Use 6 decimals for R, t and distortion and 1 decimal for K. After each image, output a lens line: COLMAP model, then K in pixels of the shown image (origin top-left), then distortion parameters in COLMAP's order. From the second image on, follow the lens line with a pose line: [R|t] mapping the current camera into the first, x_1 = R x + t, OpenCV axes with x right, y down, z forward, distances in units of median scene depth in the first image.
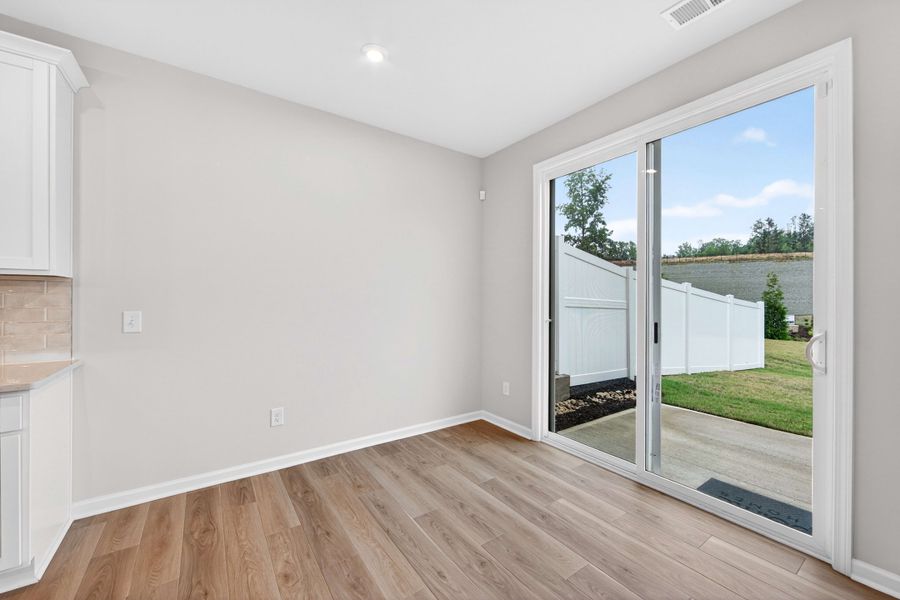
lens RADIAL K [[355.3, 0, 449.3], [0, 355.3, 298.8], [0, 0, 1]] dist [-0.000497, -0.000101]
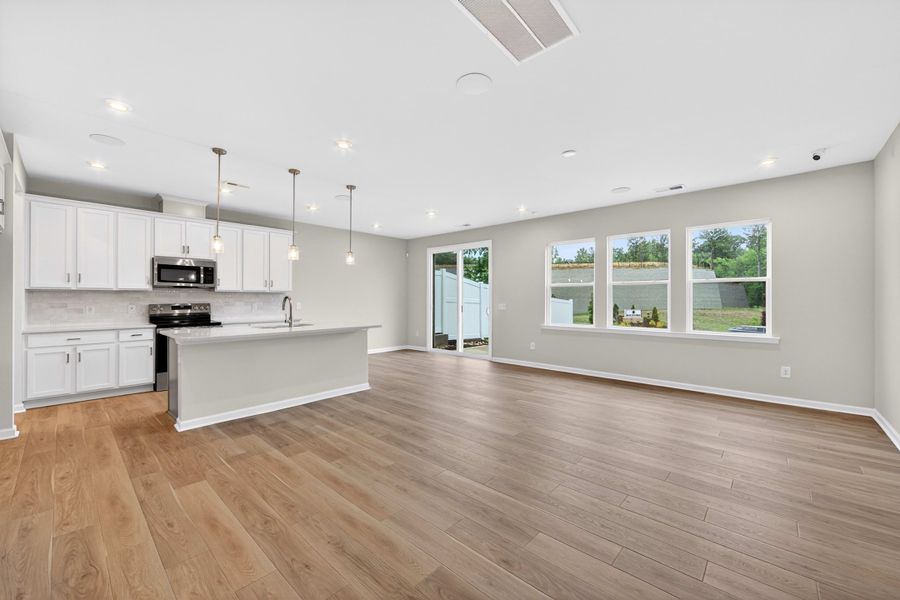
lens RADIAL K [[355.3, 0, 449.3], [0, 355.3, 298.8], [0, 0, 1]] dist [-0.000497, -0.000101]
pose [[0.976453, -0.012031, 0.215394, -0.011487], [0.013353, 0.999900, -0.004686, 0.000844], [-0.215316, 0.007452, 0.976516, -0.109966]]
